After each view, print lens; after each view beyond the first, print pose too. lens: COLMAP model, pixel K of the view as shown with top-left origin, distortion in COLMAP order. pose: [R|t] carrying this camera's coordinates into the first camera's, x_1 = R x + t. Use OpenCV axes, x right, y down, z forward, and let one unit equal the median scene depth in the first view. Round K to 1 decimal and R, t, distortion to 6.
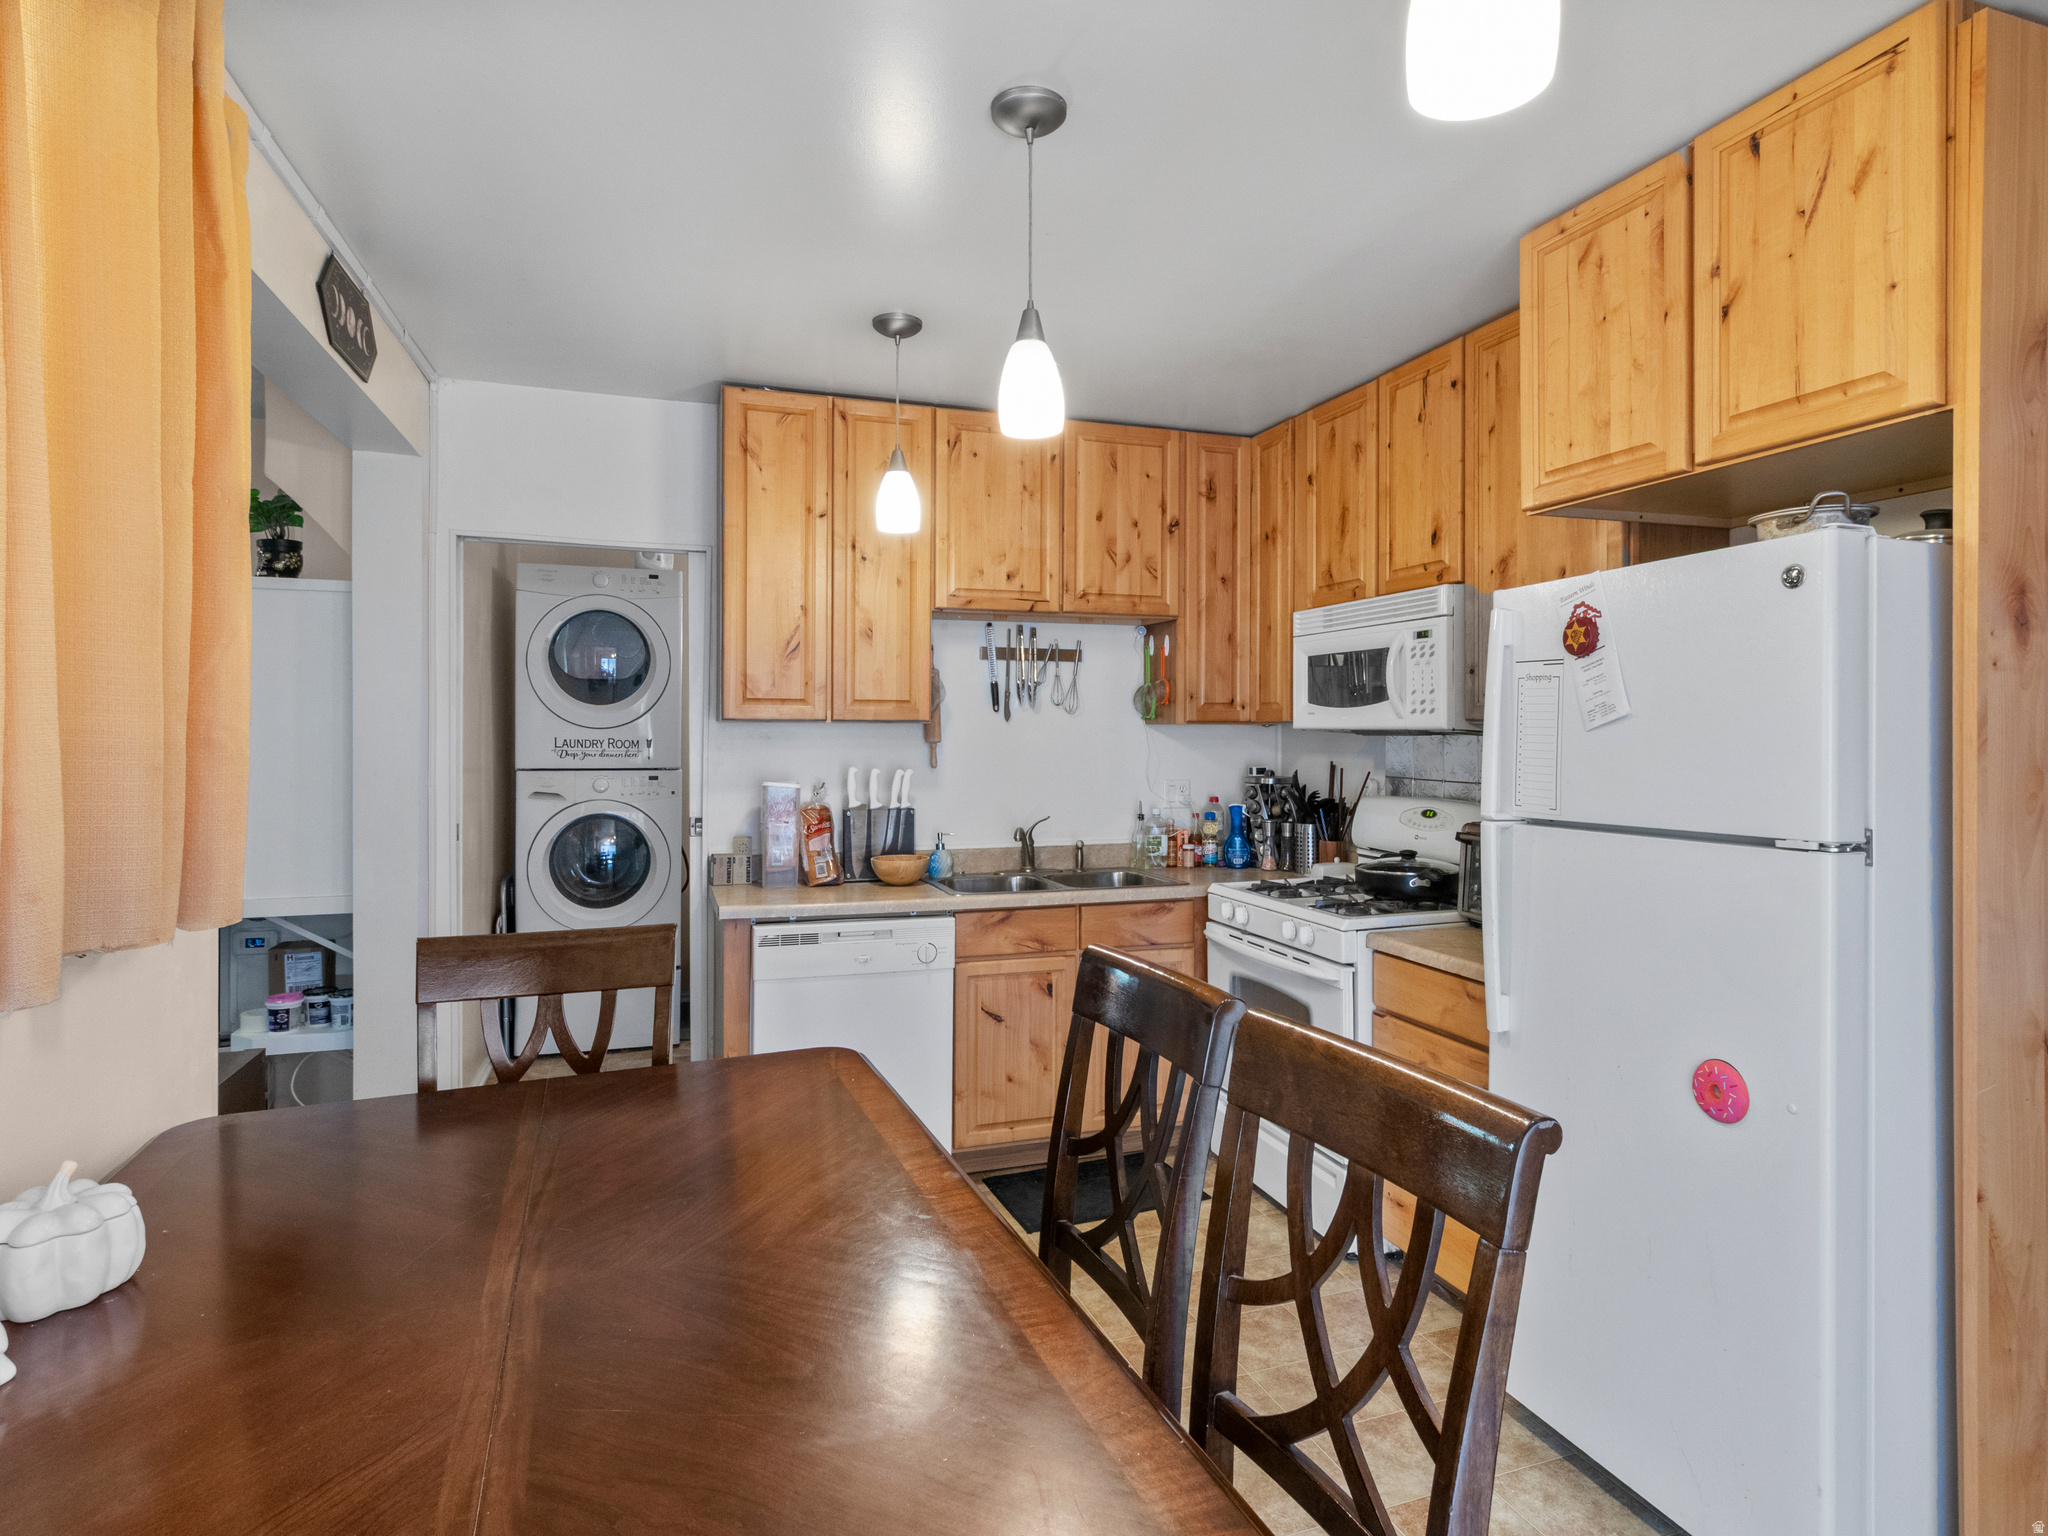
lens RADIAL K [[1101.3, 0, 1044.7], [0, 1101.3, 738.9], [0, 0, 1]] dist [0.000665, 0.000092]
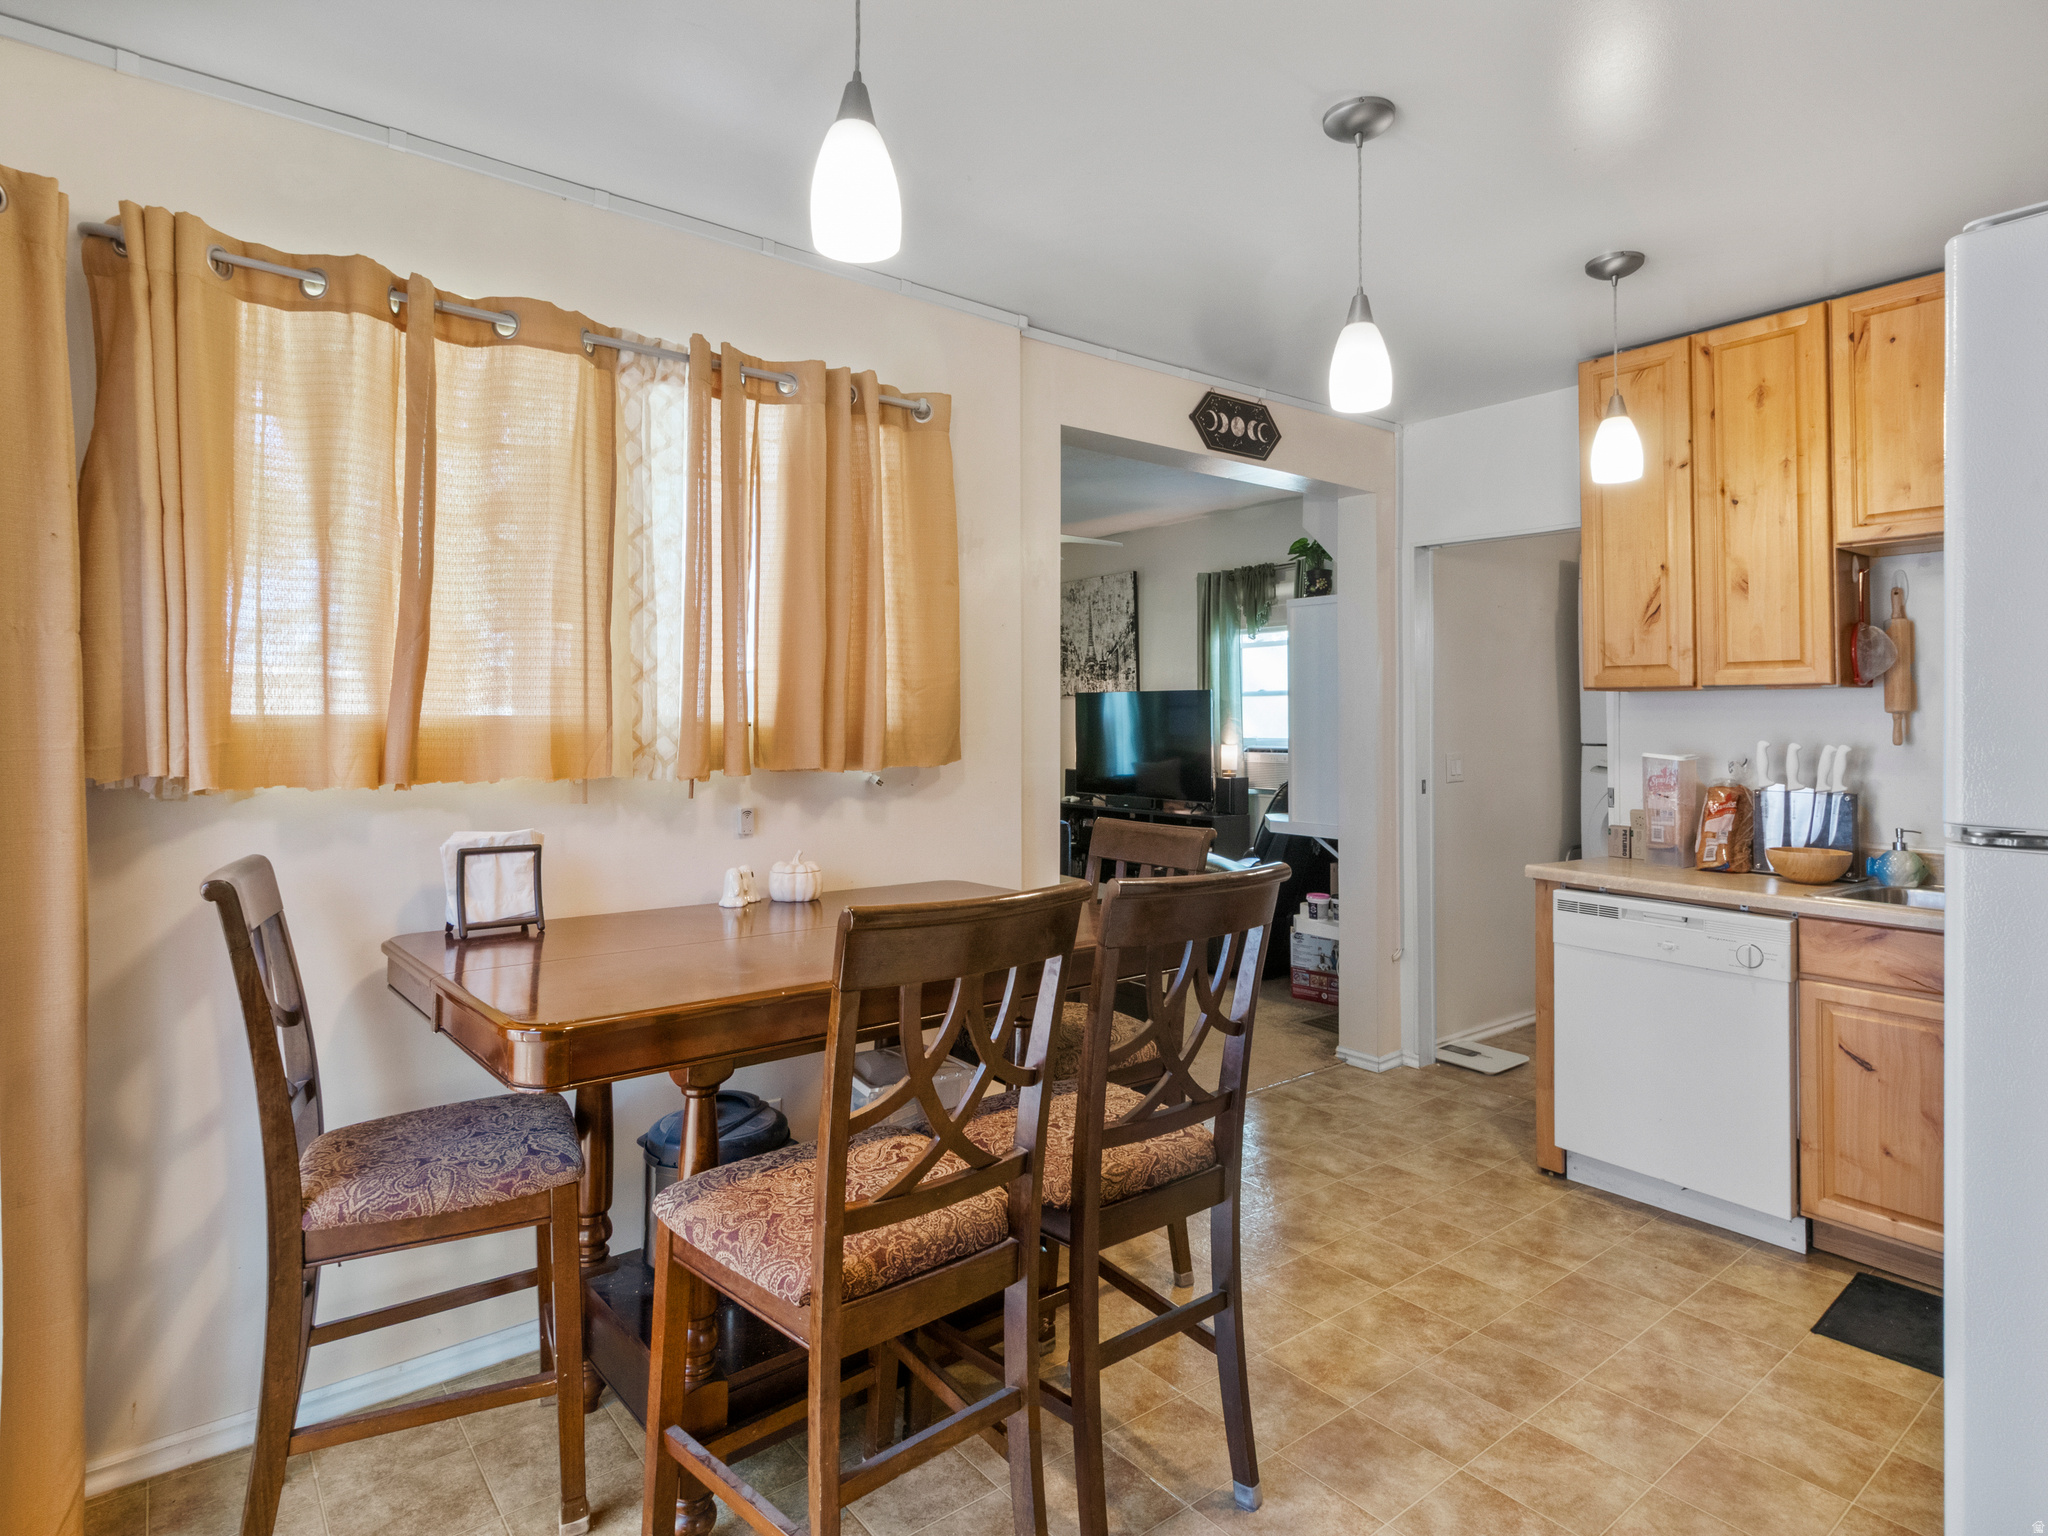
lens RADIAL K [[1103.3, 0, 1026.2], [0, 1103.3, 691.4], [0, 0, 1]] dist [0.001198, 0.000647]
pose [[0.316671, -0.026852, -0.948155, 0.475517], [-0.012855, 0.999386, -0.032596, 0.023248], [0.948448, 0.022511, 0.316131, 0.179319]]
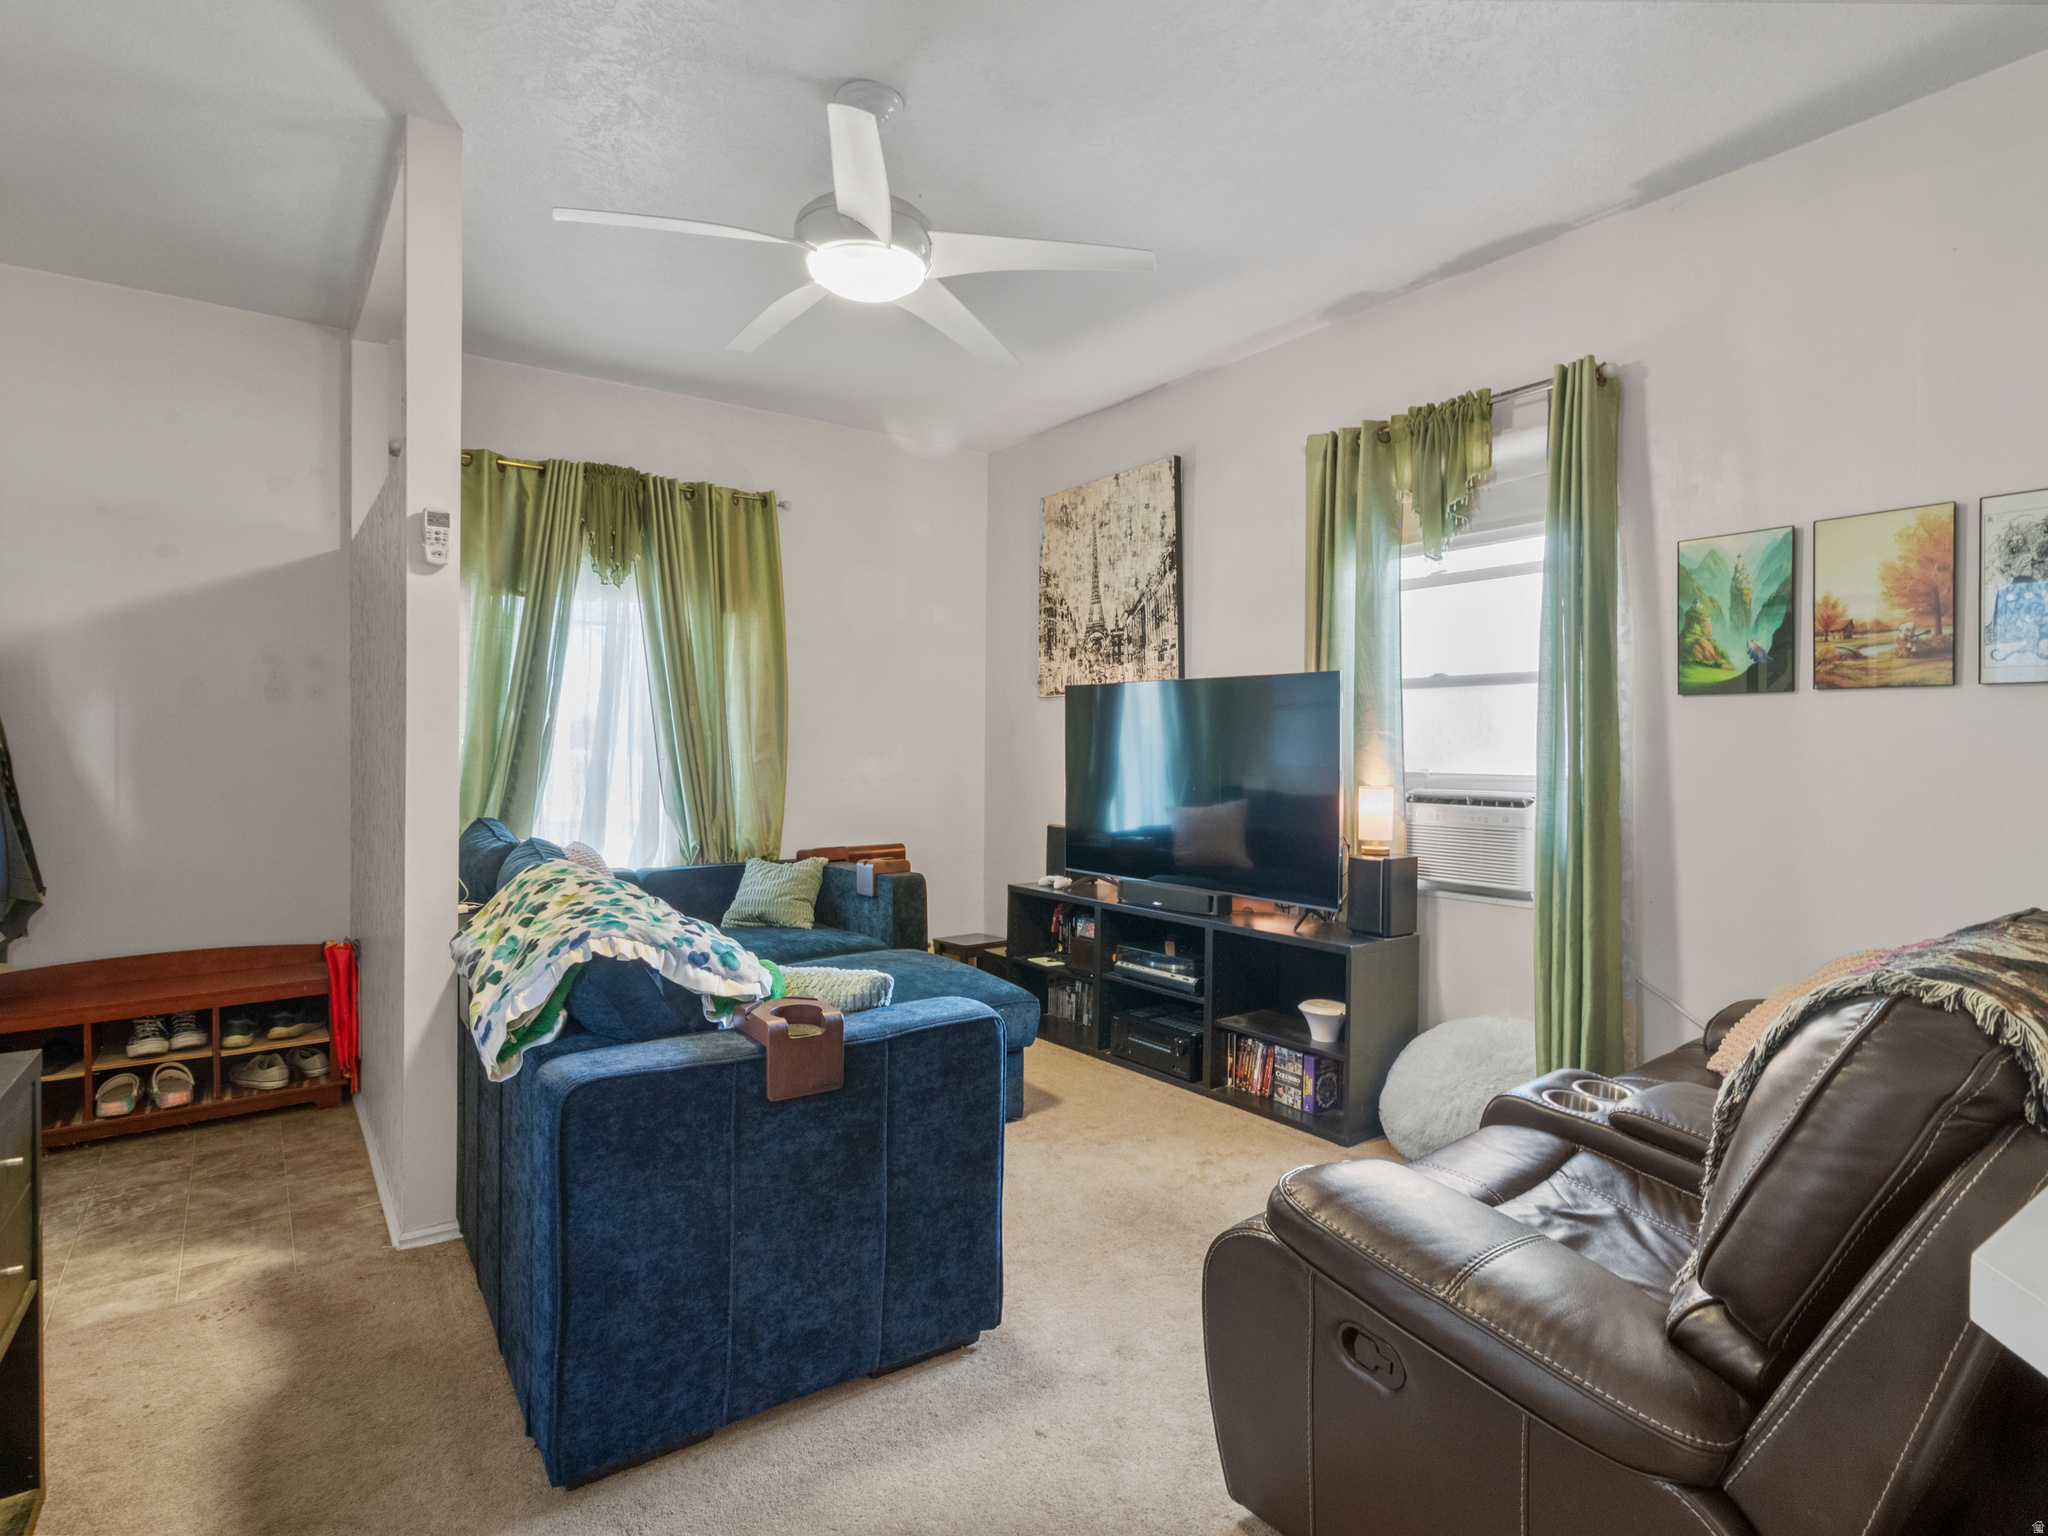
lens RADIAL K [[1062.3, 0, 1026.5], [0, 1062.3, 753.8], [0, 0, 1]] dist [0.001006, 0.000717]
pose [[0.288711, 0.008624, -0.957378, -0.580703], [-0.017564, 0.999839, 0.003710, 0.022971], [0.957255, 0.015744, 0.288816, 0.635949]]
